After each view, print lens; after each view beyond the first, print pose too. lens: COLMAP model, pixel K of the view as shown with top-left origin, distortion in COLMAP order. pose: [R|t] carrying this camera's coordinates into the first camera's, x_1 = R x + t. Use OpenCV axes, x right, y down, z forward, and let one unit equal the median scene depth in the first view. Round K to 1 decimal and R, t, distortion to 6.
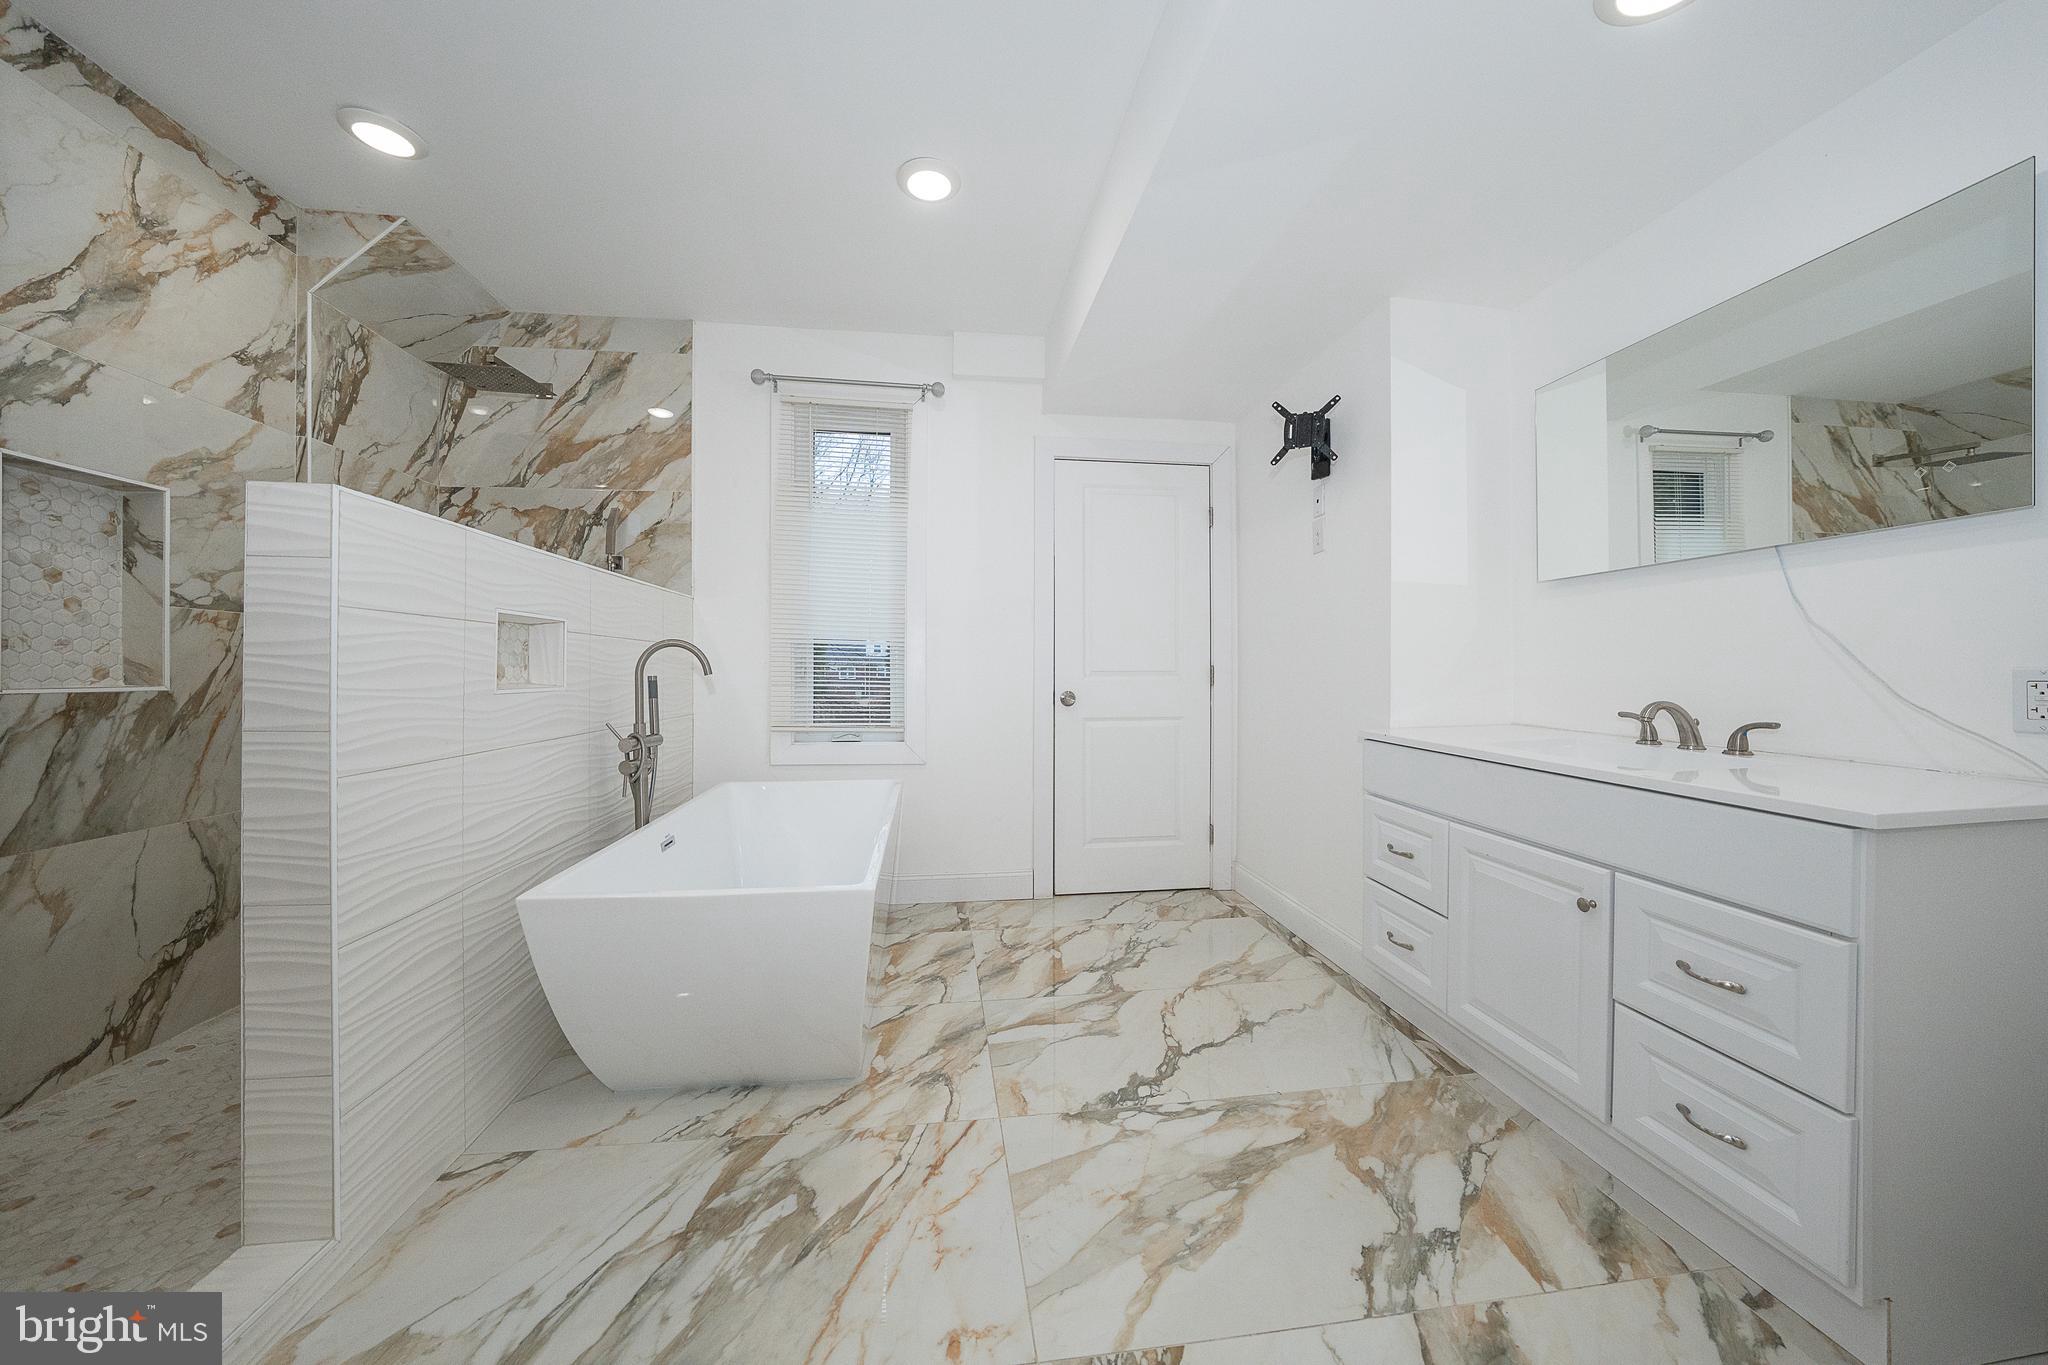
lens RADIAL K [[704.4, 0, 1023.5], [0, 704.4, 675.0], [0, 0, 1]] dist [-0.032649, 0.007321]
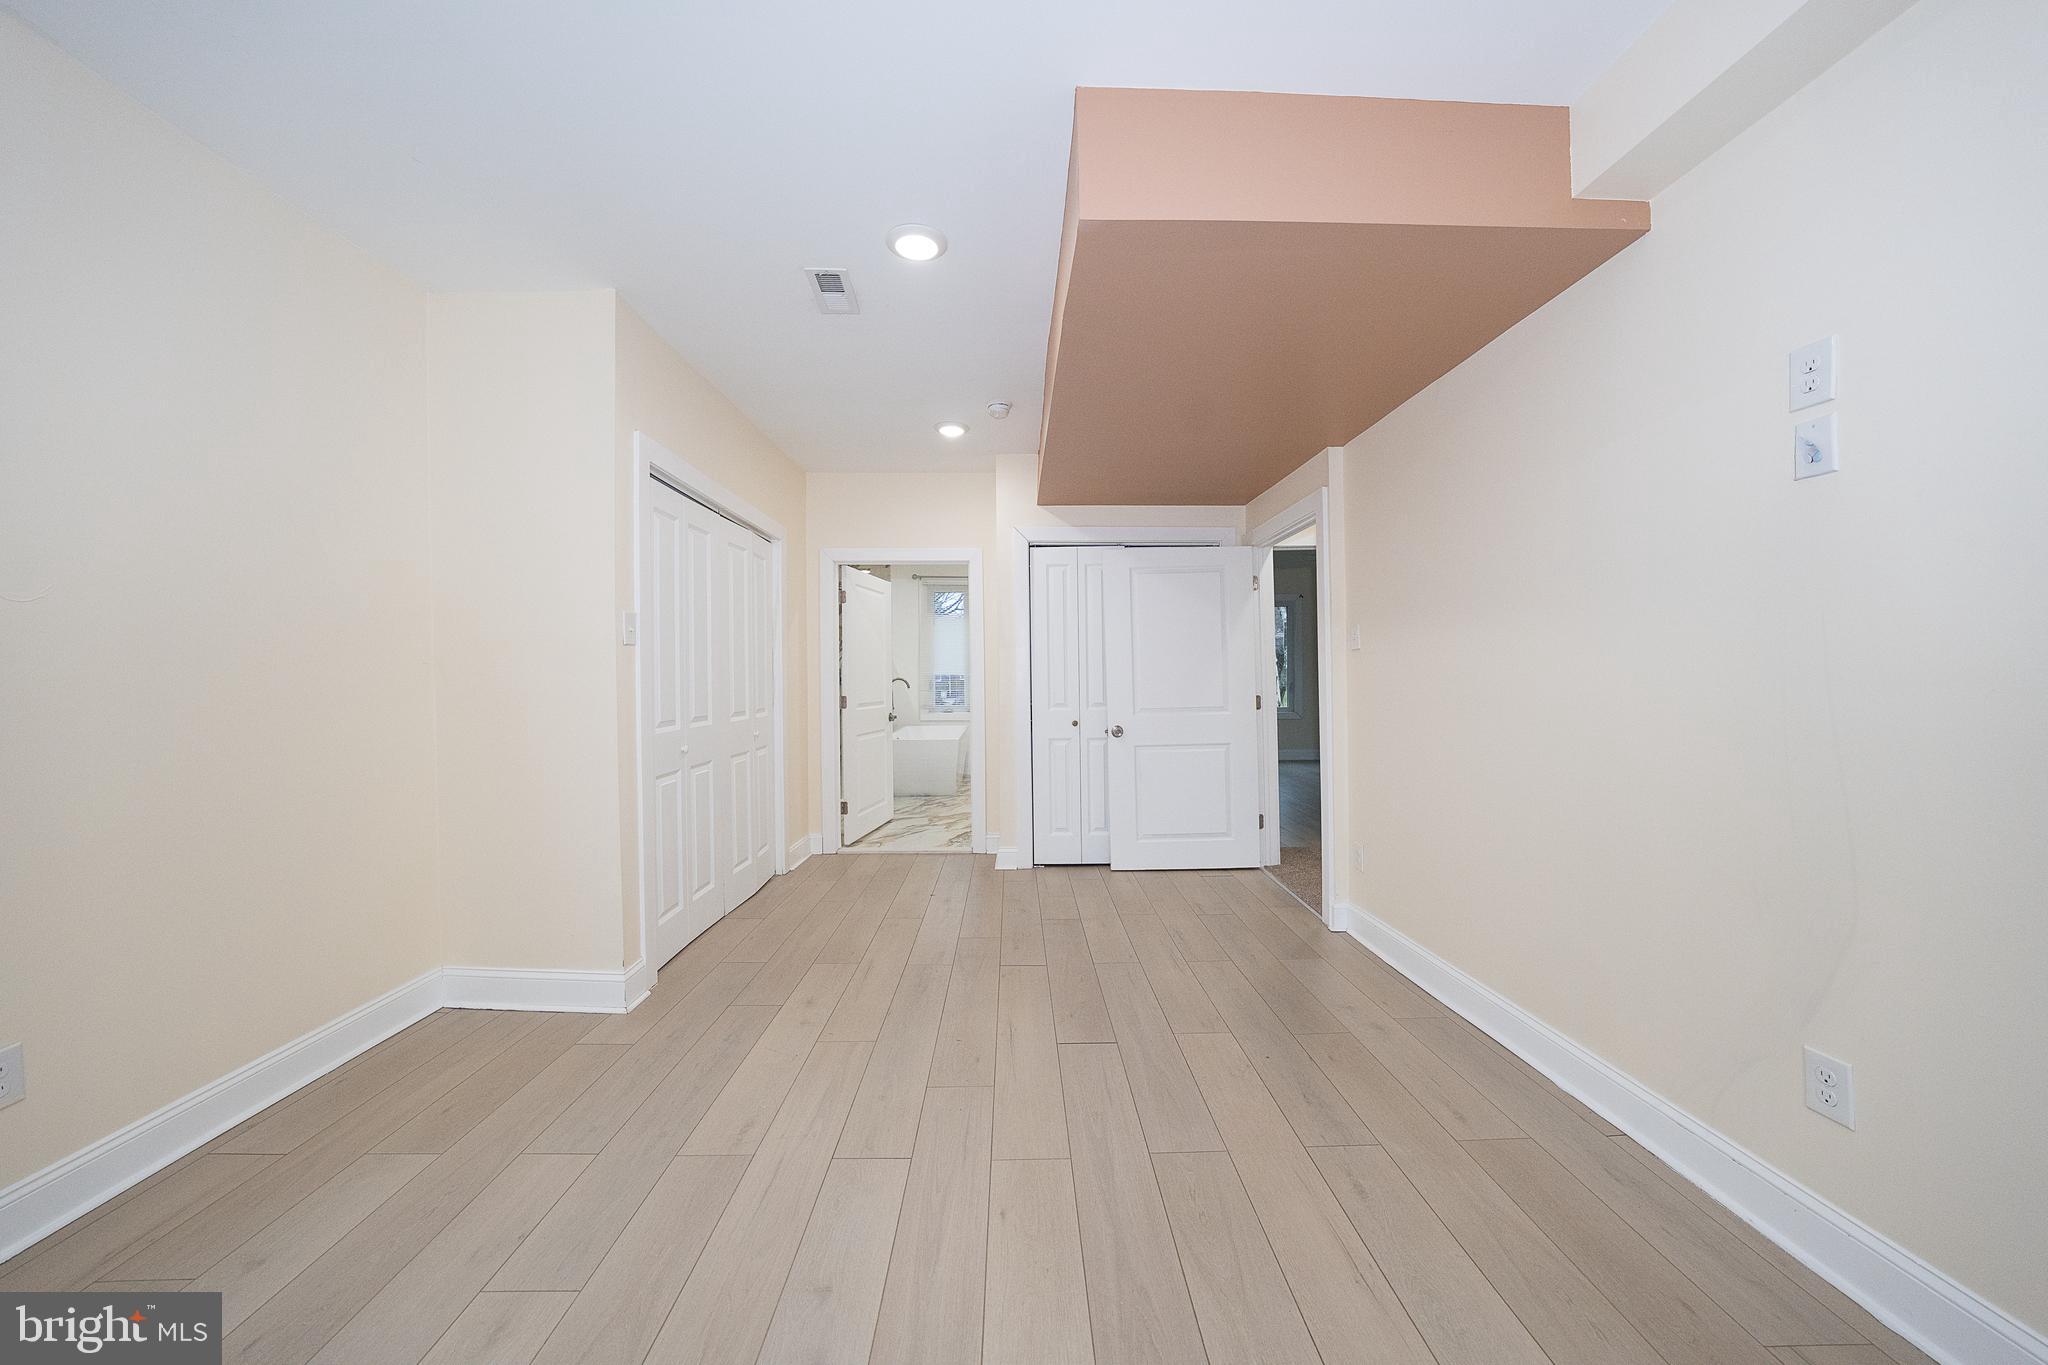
lens RADIAL K [[704.4, 0, 1023.5], [0, 704.4, 675.0], [0, 0, 1]] dist [-0.032649, 0.007321]
pose [[0.992937, -0.011947, -0.118040, 0.539229], [0.011297, 0.999917, -0.006169, -0.037807], [0.118103, 0.004792, 0.992990, -2.512910]]
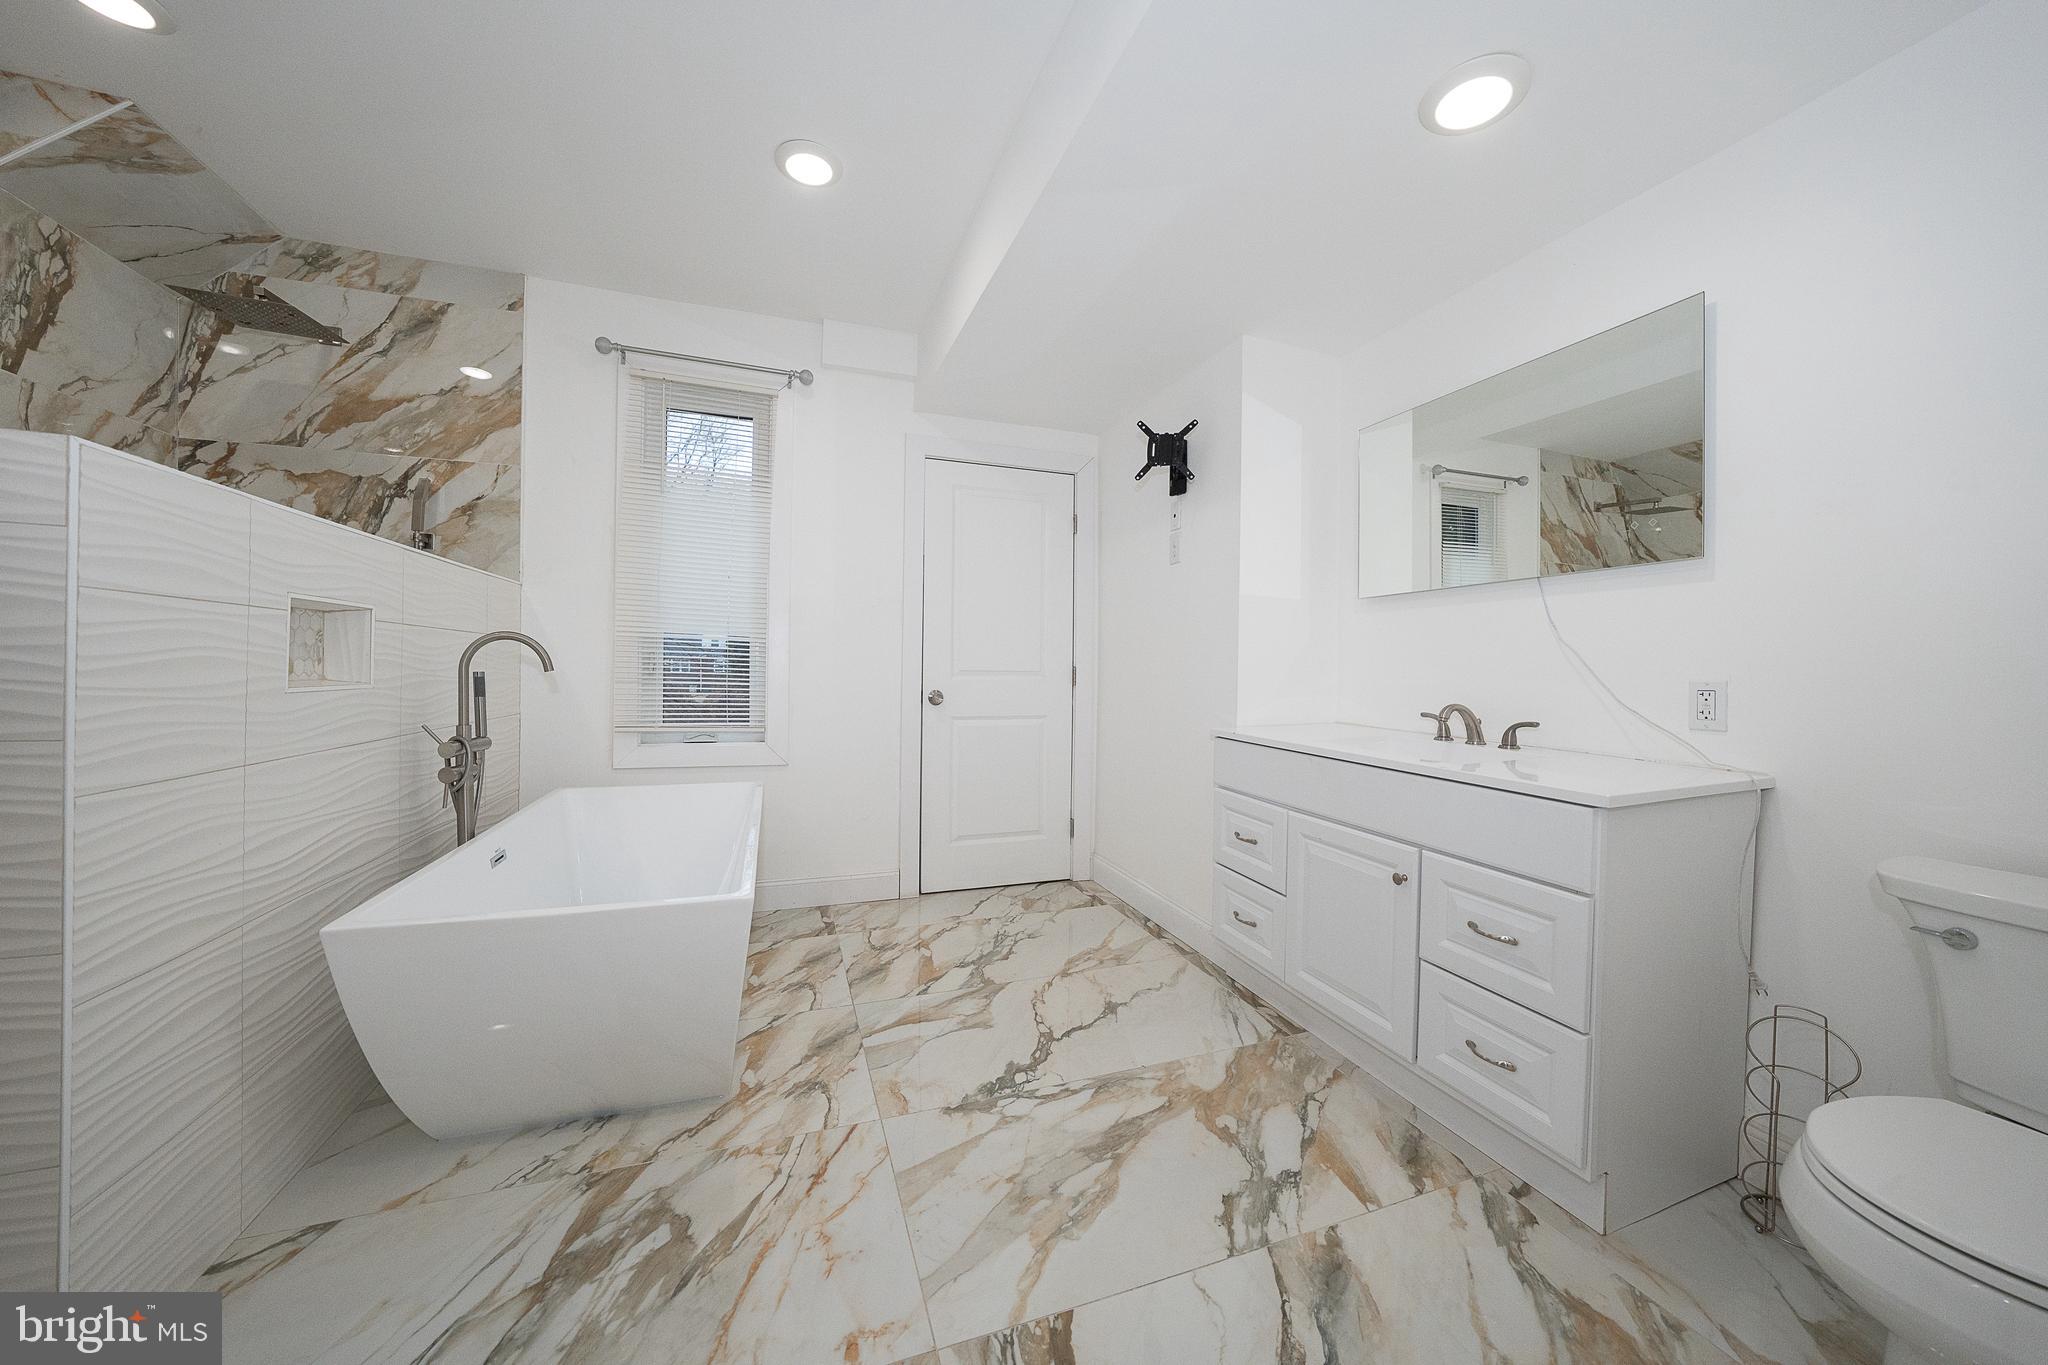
lens RADIAL K [[704.4, 0, 1023.5], [0, 704.4, 675.0], [0, 0, 1]] dist [-0.032649, 0.007321]
pose [[0.977684, 0.010532, 0.209816, -0.042265], [-0.011538, 0.999927, 0.003571, -0.006430], [-0.209763, -0.005912, 0.977734, -0.013178]]
